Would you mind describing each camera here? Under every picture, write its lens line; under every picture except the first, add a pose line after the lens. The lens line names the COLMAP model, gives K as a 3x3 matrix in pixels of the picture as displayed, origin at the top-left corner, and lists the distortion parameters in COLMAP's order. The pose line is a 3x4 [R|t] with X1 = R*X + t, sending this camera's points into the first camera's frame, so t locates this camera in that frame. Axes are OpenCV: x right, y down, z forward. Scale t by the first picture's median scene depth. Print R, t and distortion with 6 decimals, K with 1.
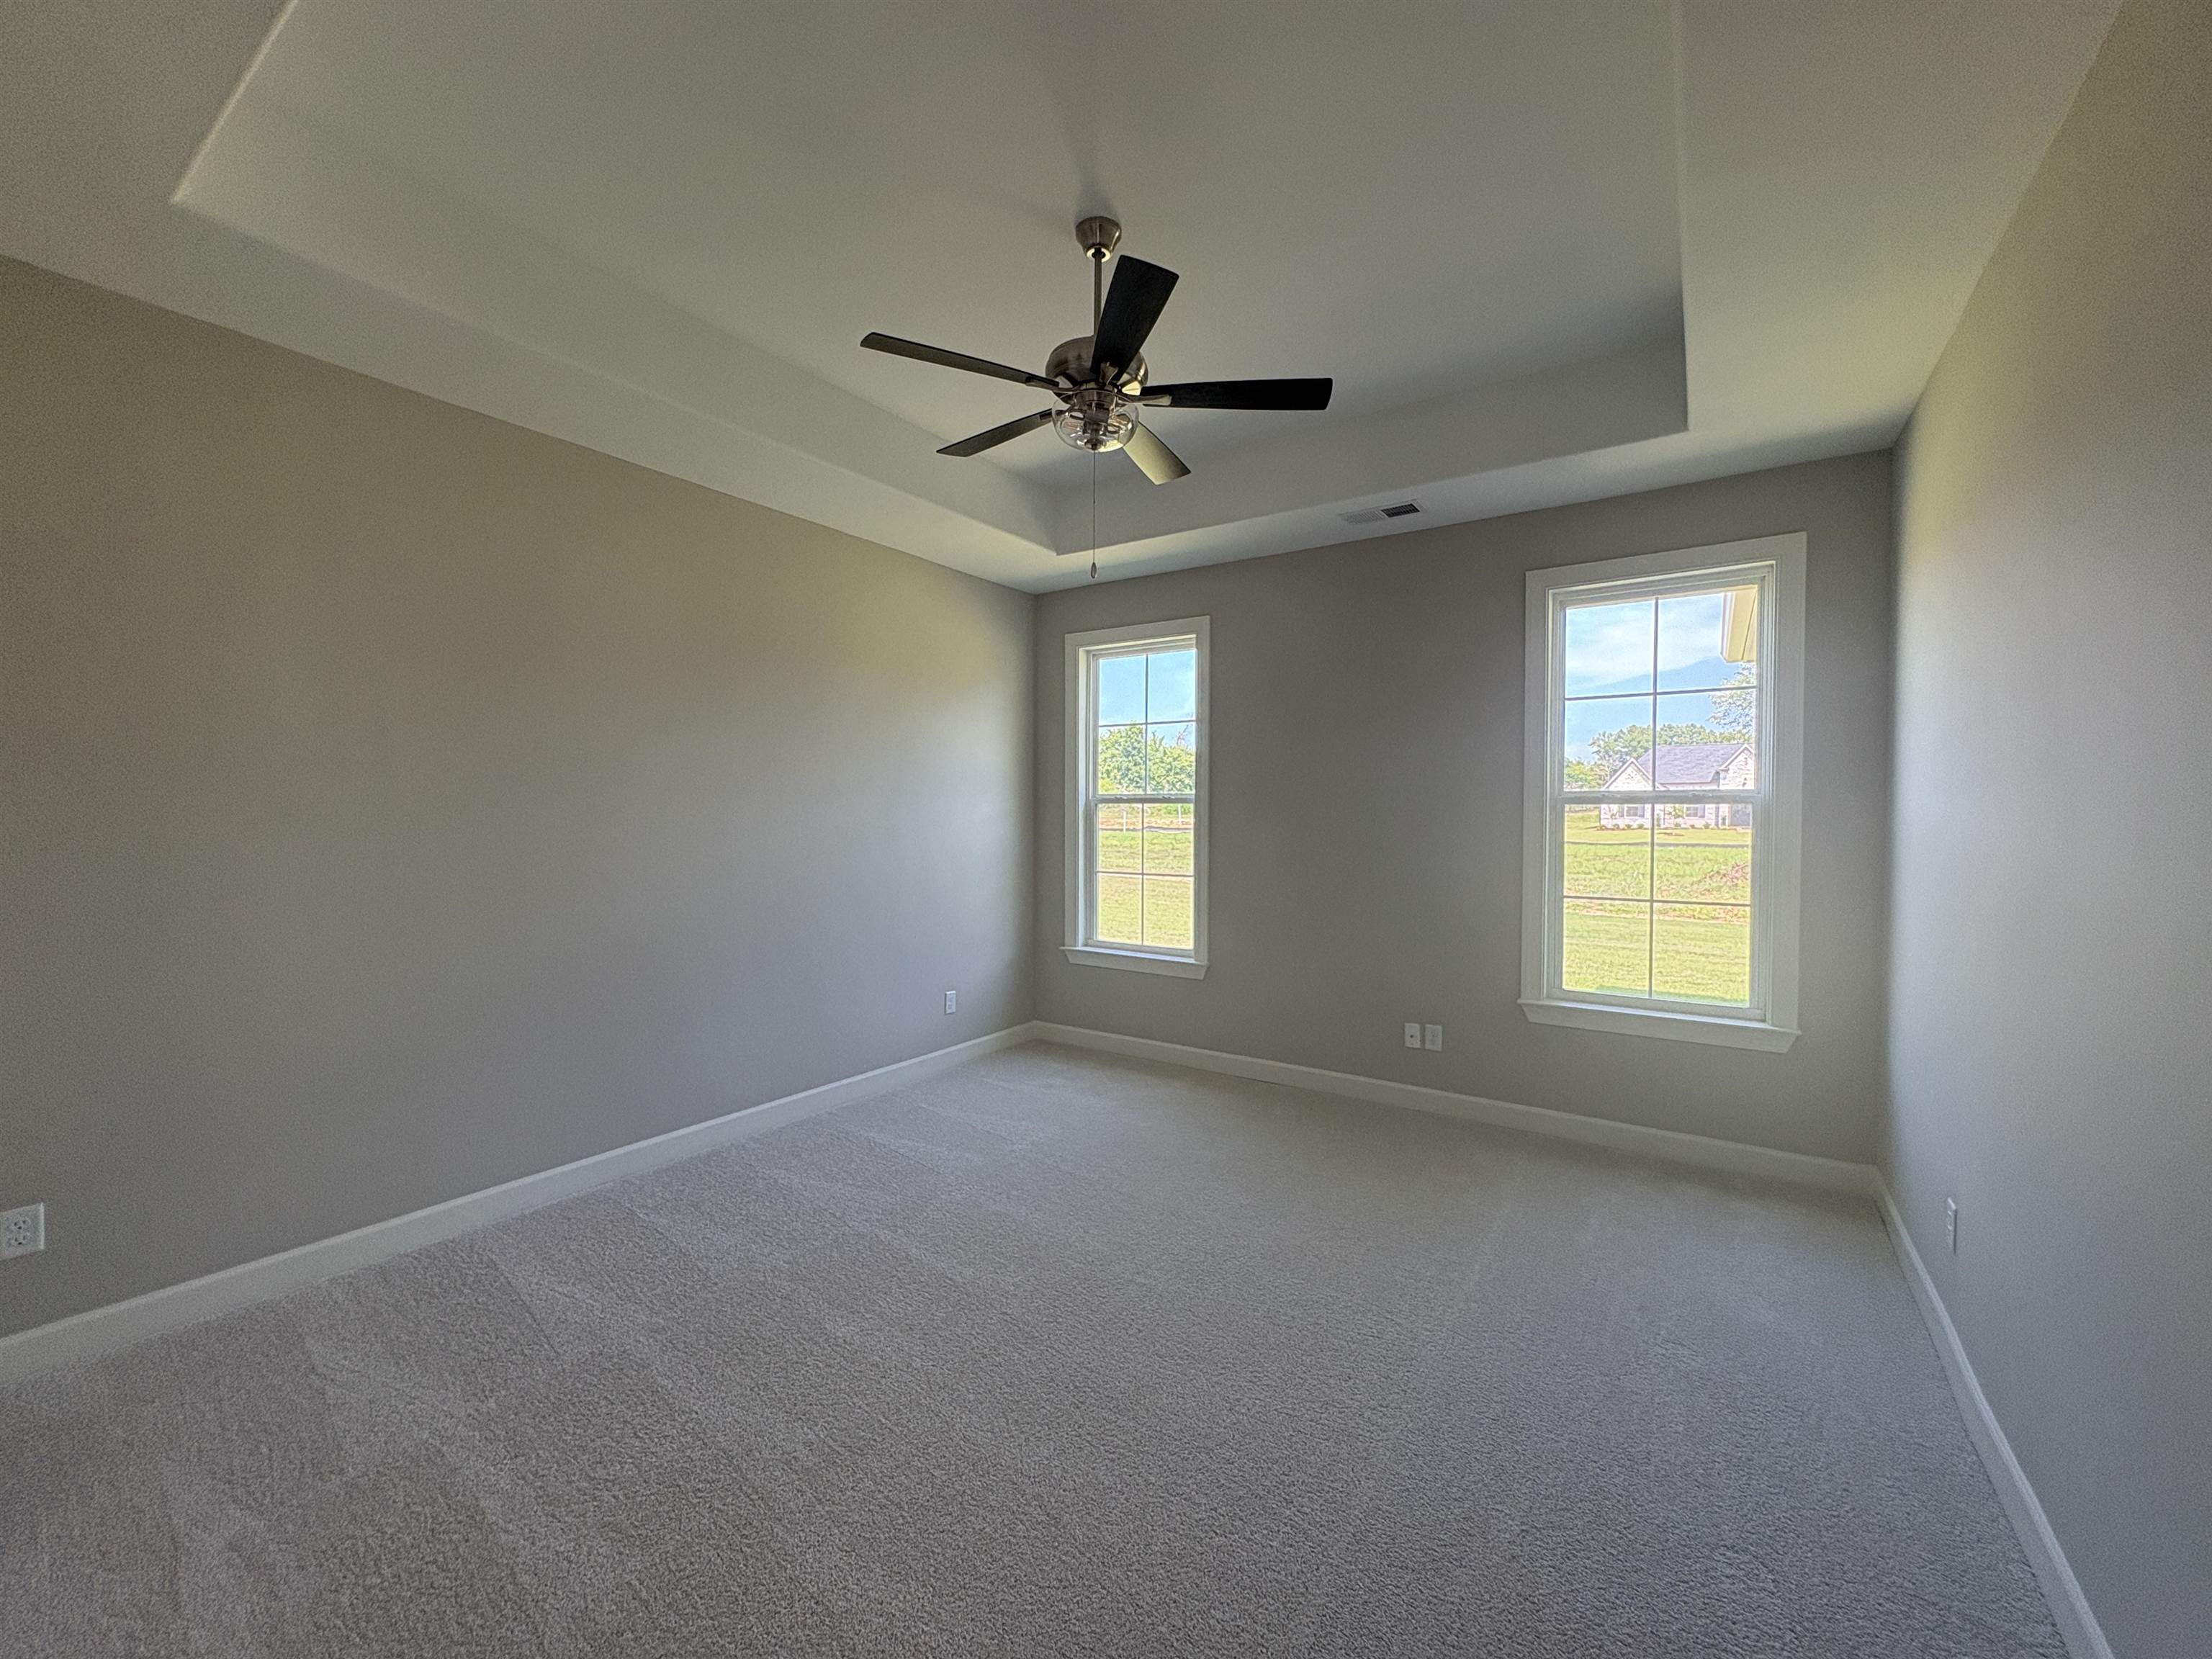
lens RADIAL K [[867.5, 0, 1157.3], [0, 867.5, 835.4], [0, 0, 1]] dist [0.000554, 0.000134]
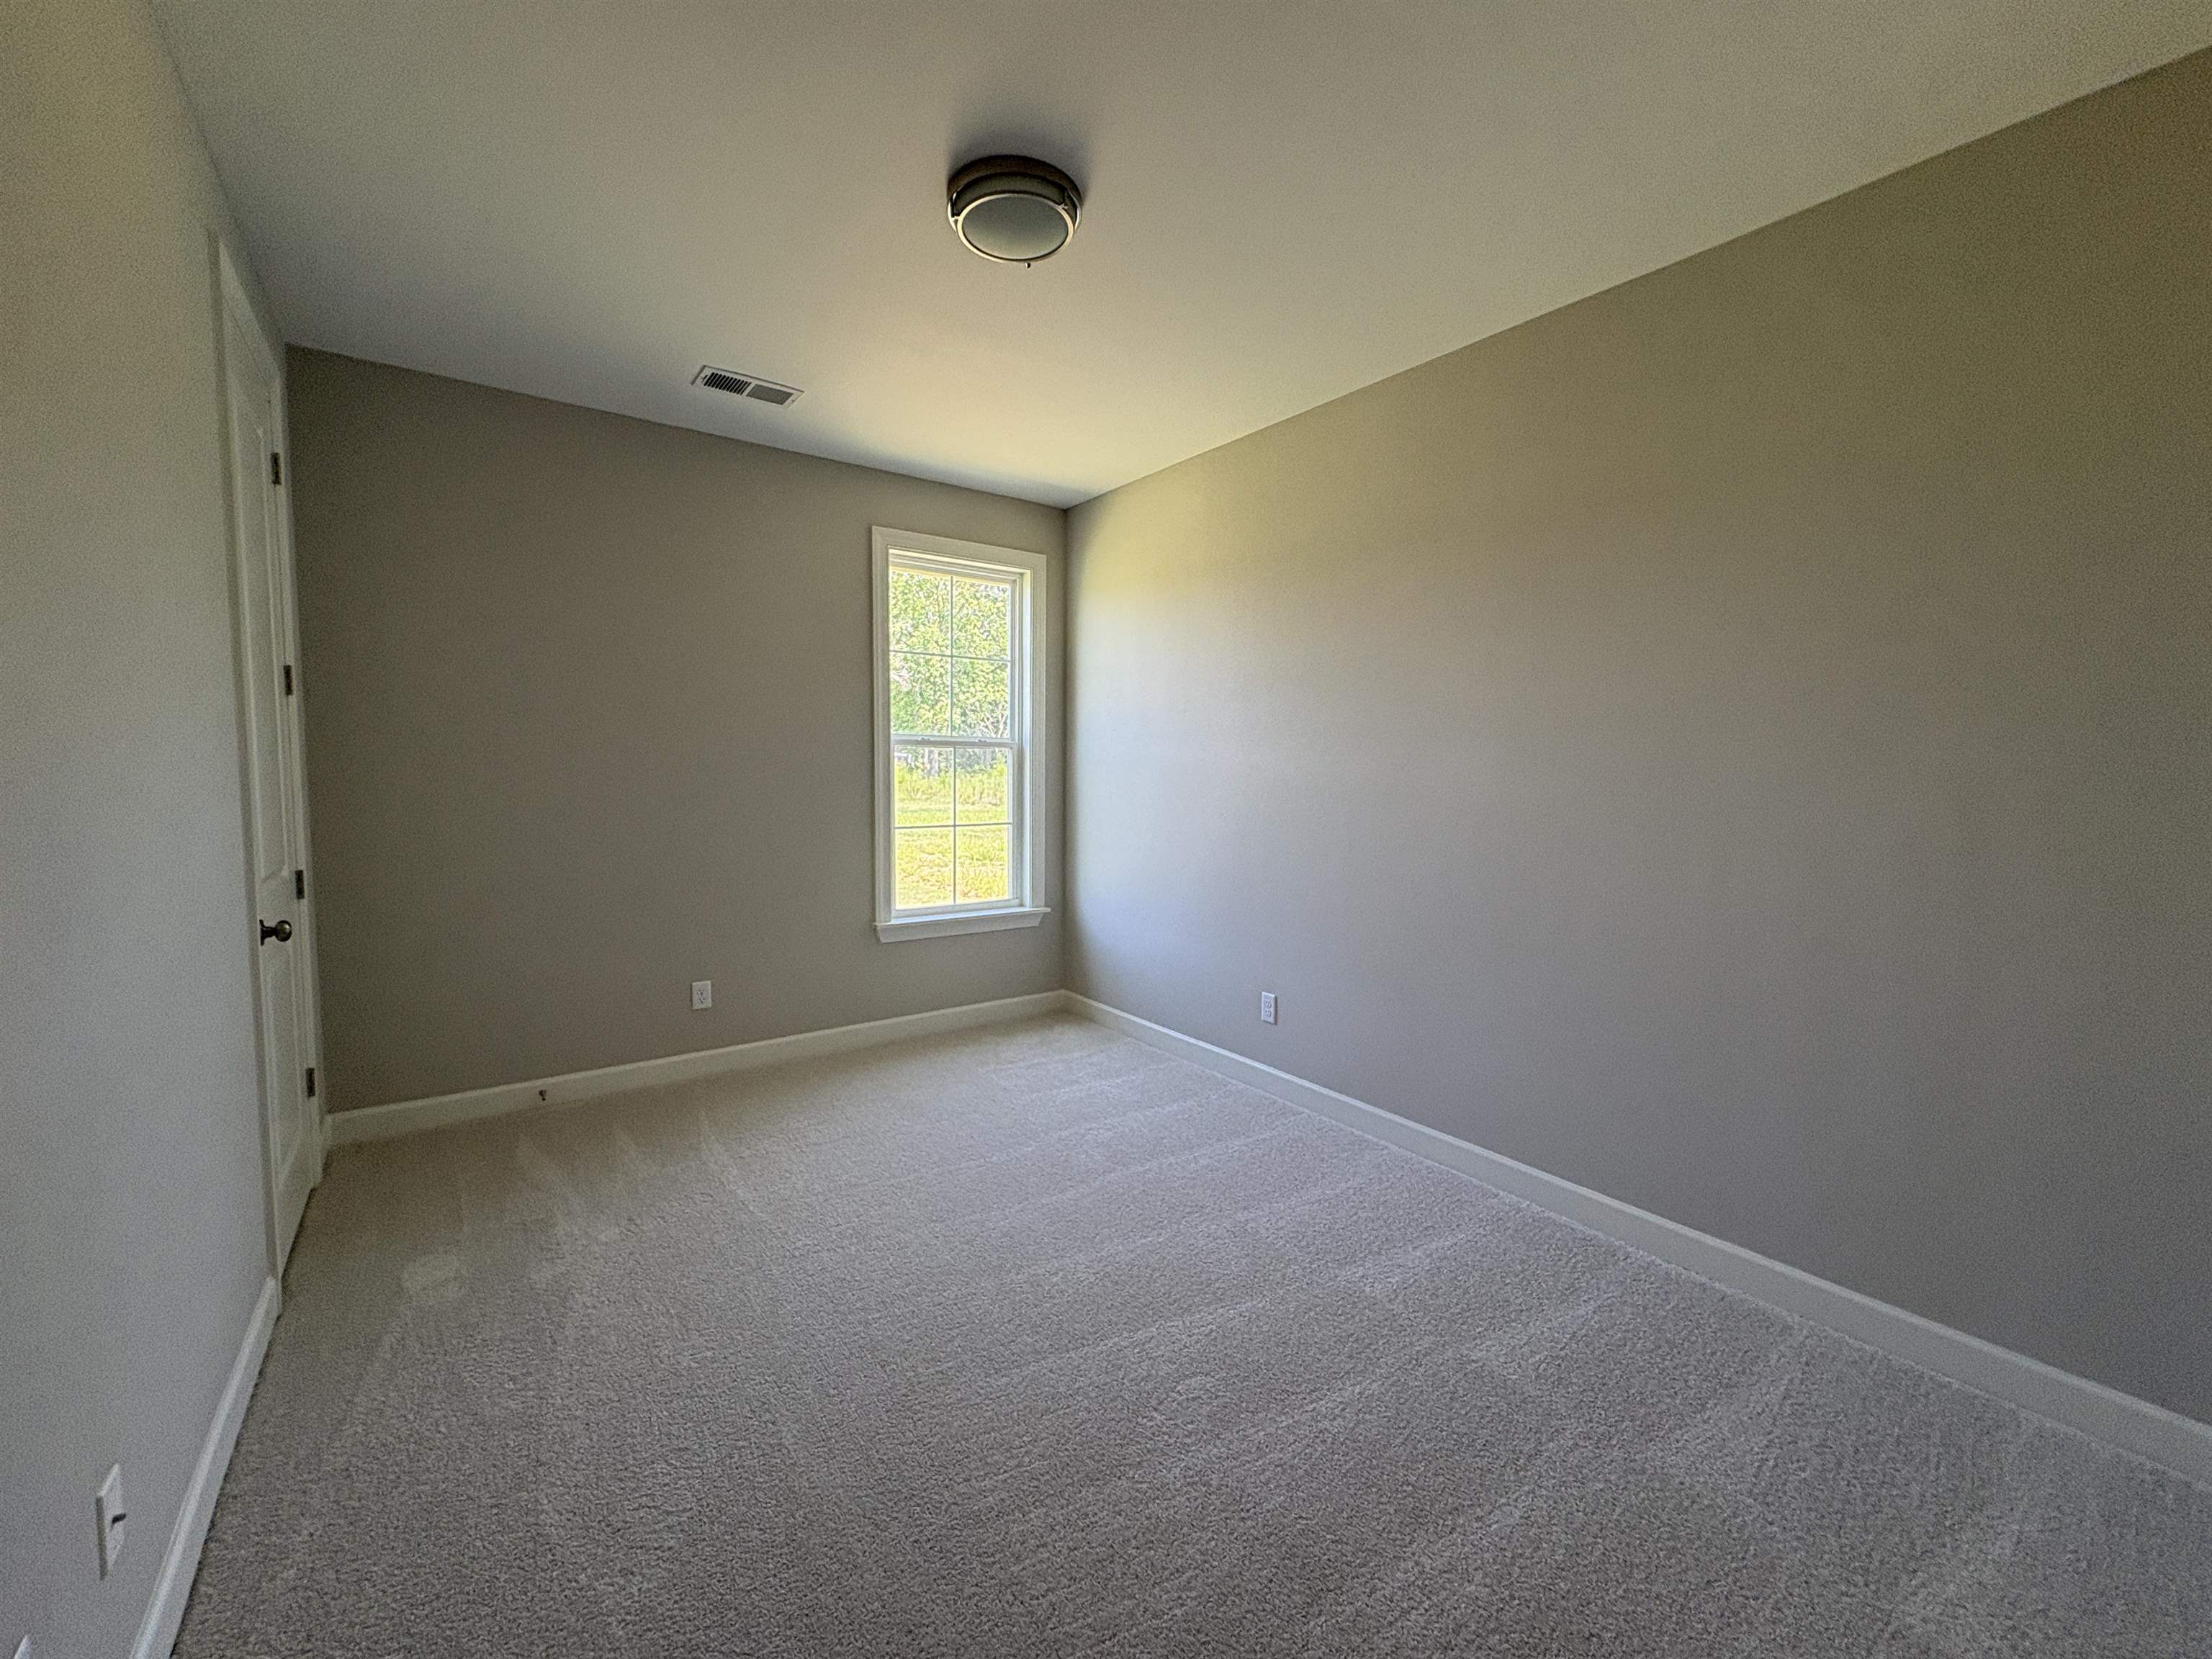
lens RADIAL K [[888.2, 0, 1106.0], [0, 888.2, 829.5], [0, 0, 1]] dist [0.000312, 0.000457]
pose [[0.360969, -0.071151, 0.929859, -0.563524], [0.007745, 0.997280, 0.073304, -0.011904], [-0.932546, -0.019258, 0.360538, 0.365589]]
